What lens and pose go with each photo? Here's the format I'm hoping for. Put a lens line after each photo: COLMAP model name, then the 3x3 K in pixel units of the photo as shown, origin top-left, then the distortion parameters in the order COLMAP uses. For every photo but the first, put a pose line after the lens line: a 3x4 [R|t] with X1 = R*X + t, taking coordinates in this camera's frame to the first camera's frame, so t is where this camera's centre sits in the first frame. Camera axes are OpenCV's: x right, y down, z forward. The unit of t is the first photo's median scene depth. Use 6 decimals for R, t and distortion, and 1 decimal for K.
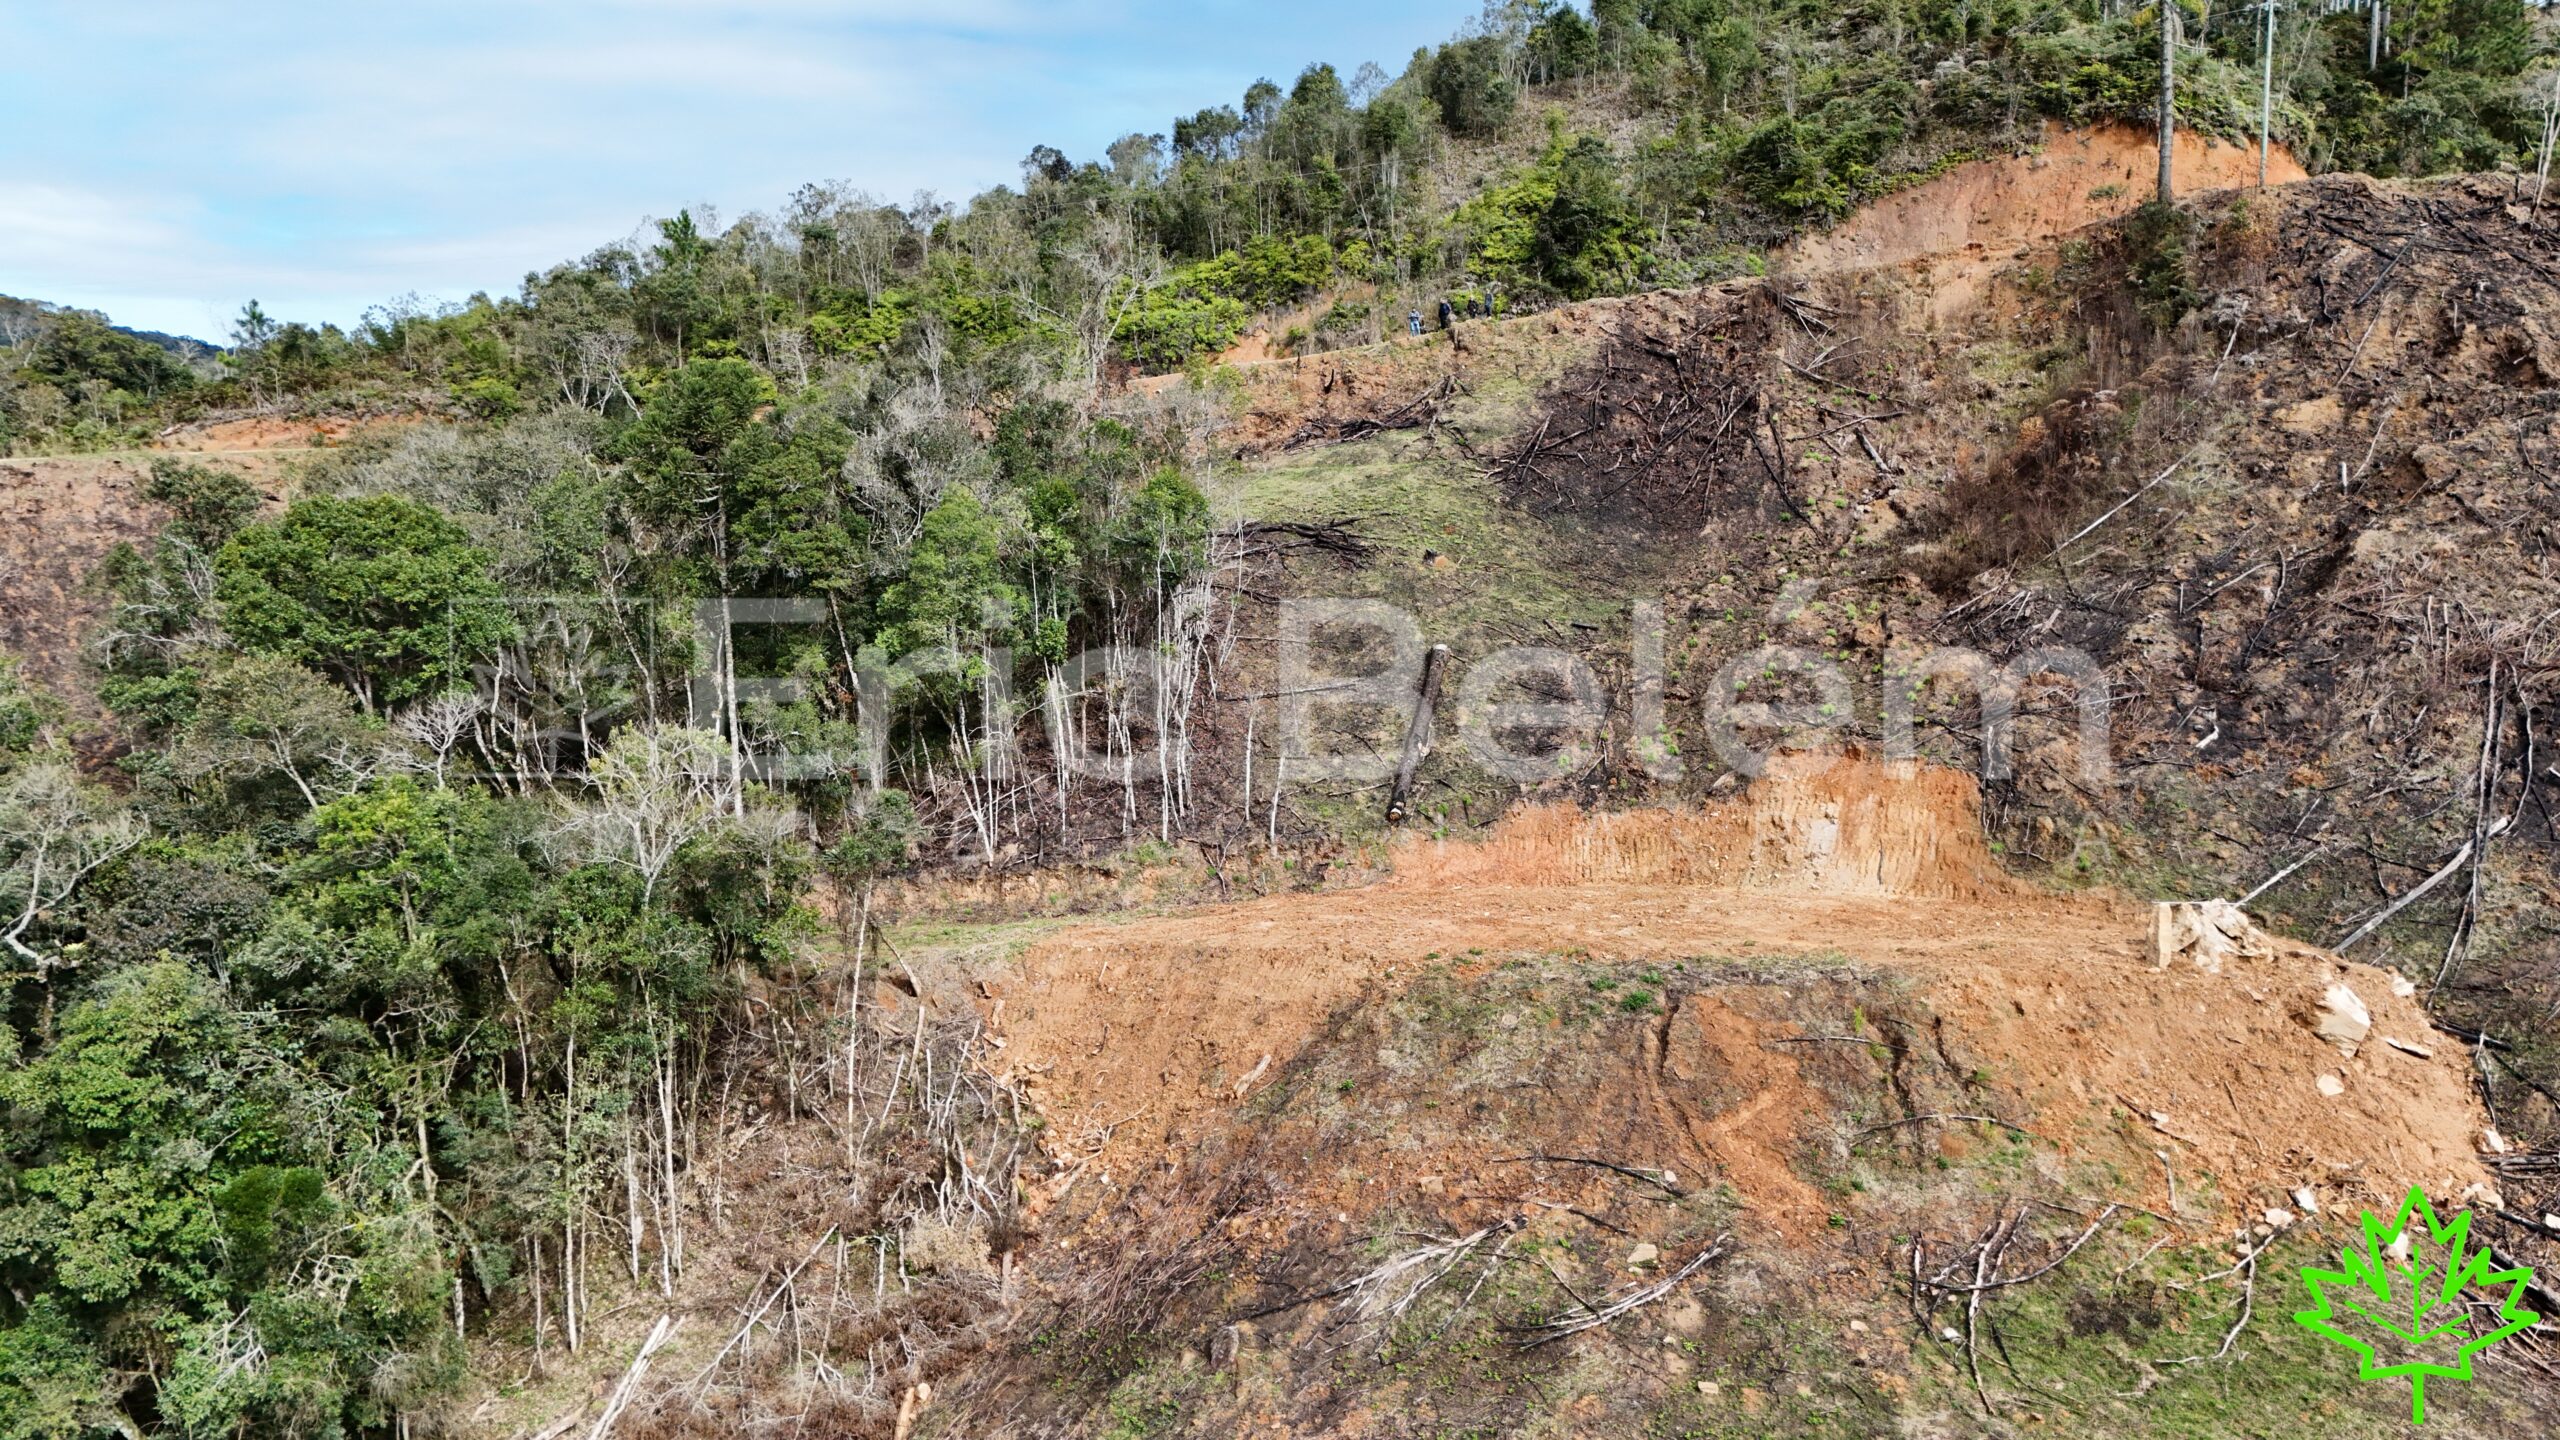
lens RADIAL K [[1886.3, 0, 1295.7], [0, 1886.3, 708.8], [0, 0, 1]] dist [0.059414, -0.045694]
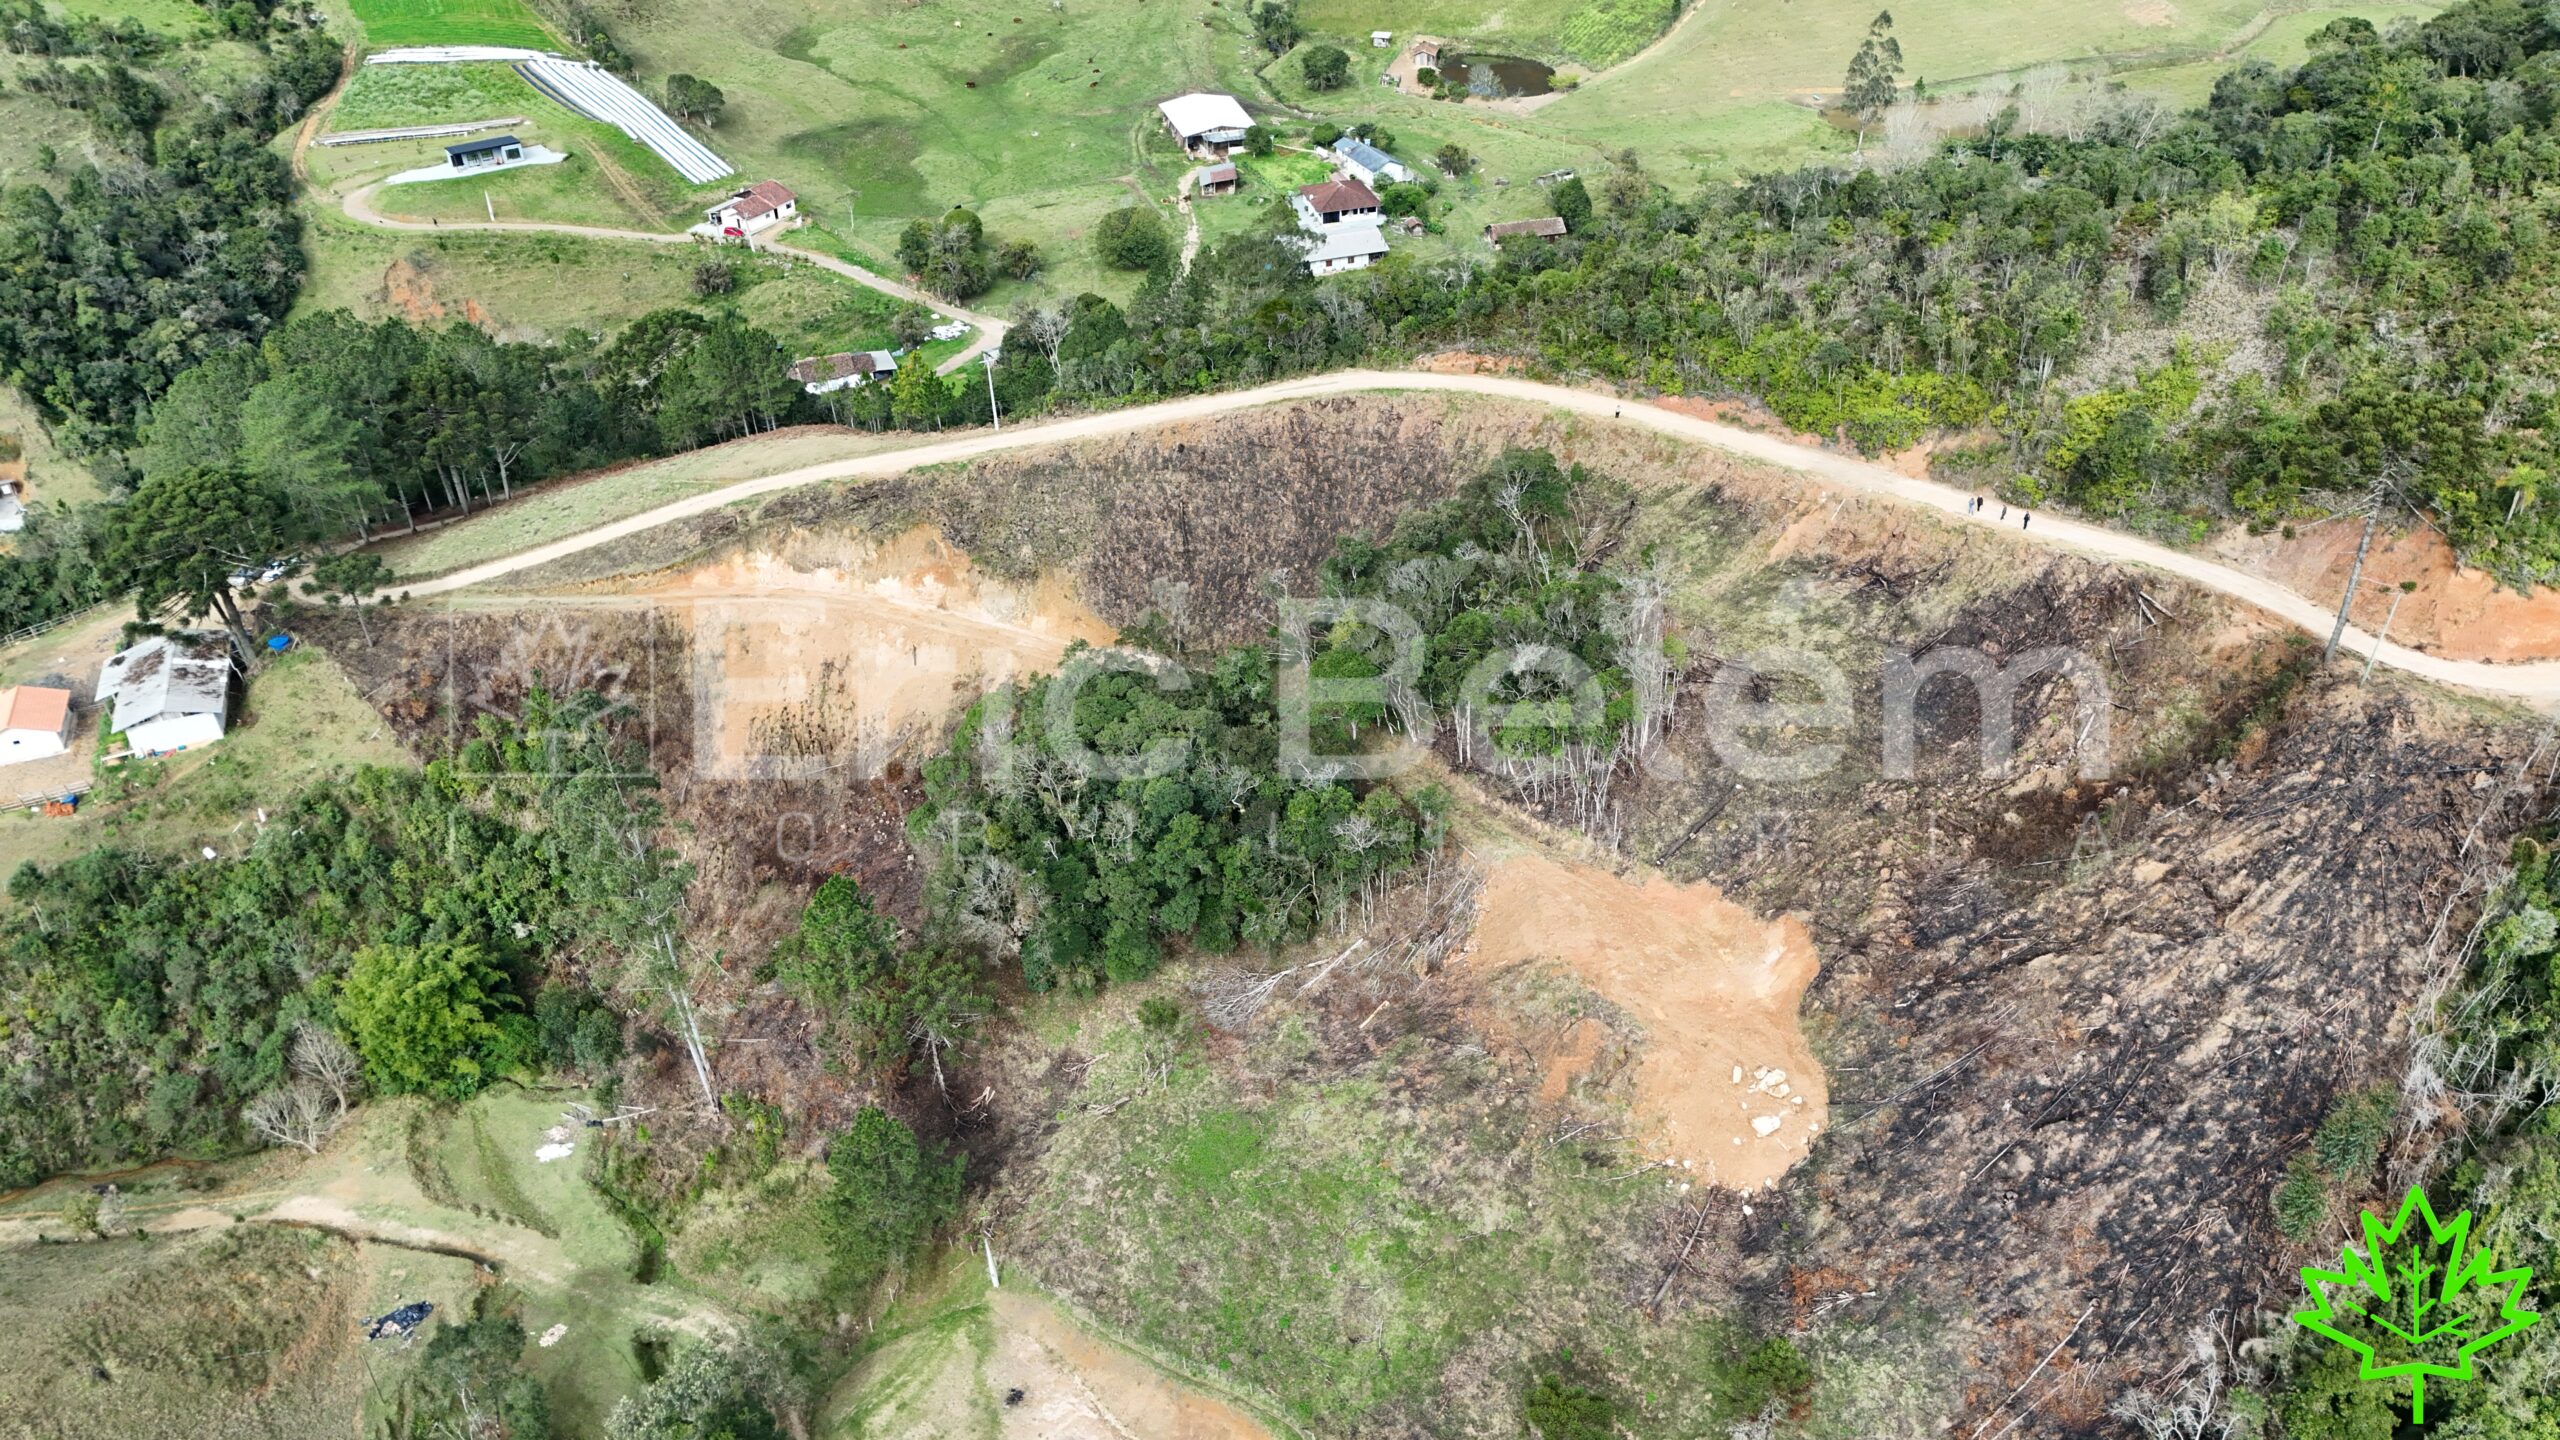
lens RADIAL K [[1886.3, 0, 1288.8], [0, 1886.3, 725.1], [0, 0, 1]] dist [0.059414, -0.045694]
pose [[0.706980, 0.407940, -0.577724, 1.039752], [-0.052935, 0.845109, 0.531966, -1.357490], [0.705250, -0.345508, 0.619069, -0.832608]]
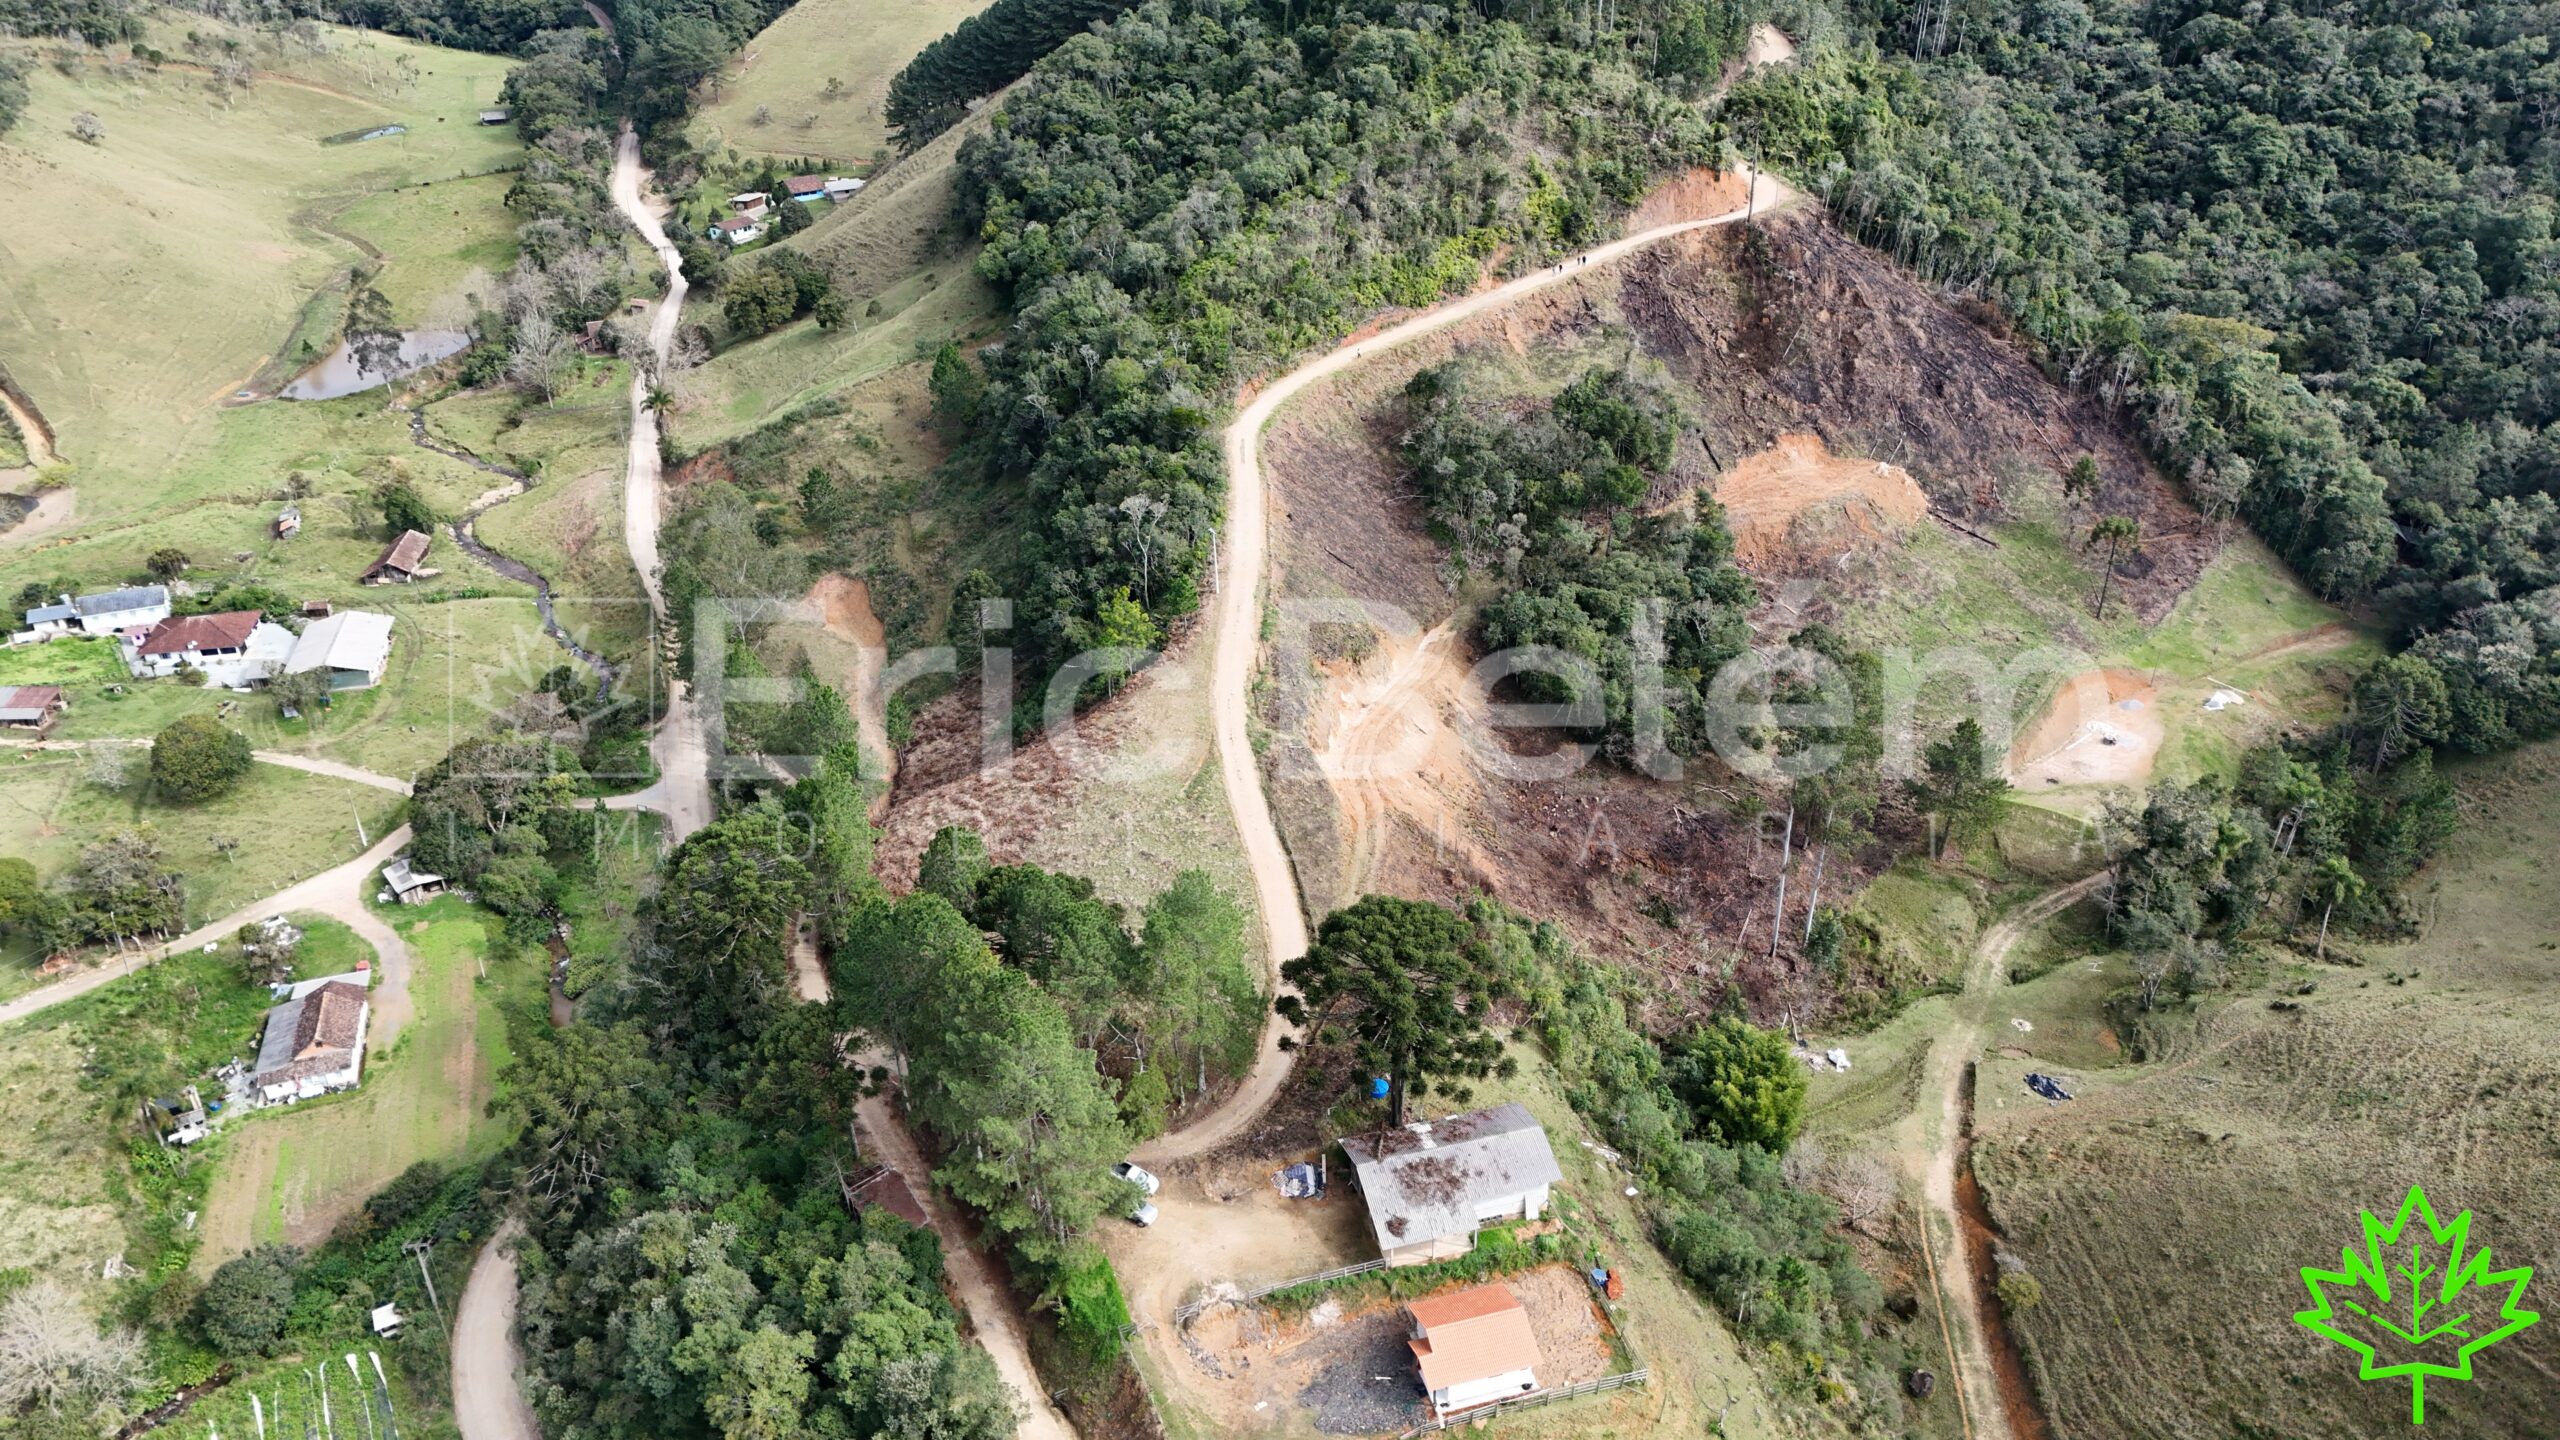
lens RADIAL K [[1886.3, 0, 1281.4], [0, 1886.3, 721.8], [0, 0, 1]] dist [0.059414, -0.045694]
pose [[0.768276, -0.320560, 0.554070, -3.221166], [0.056976, 0.896383, 0.439603, -1.353609], [-0.637578, -0.306168, 0.706933, -1.589259]]
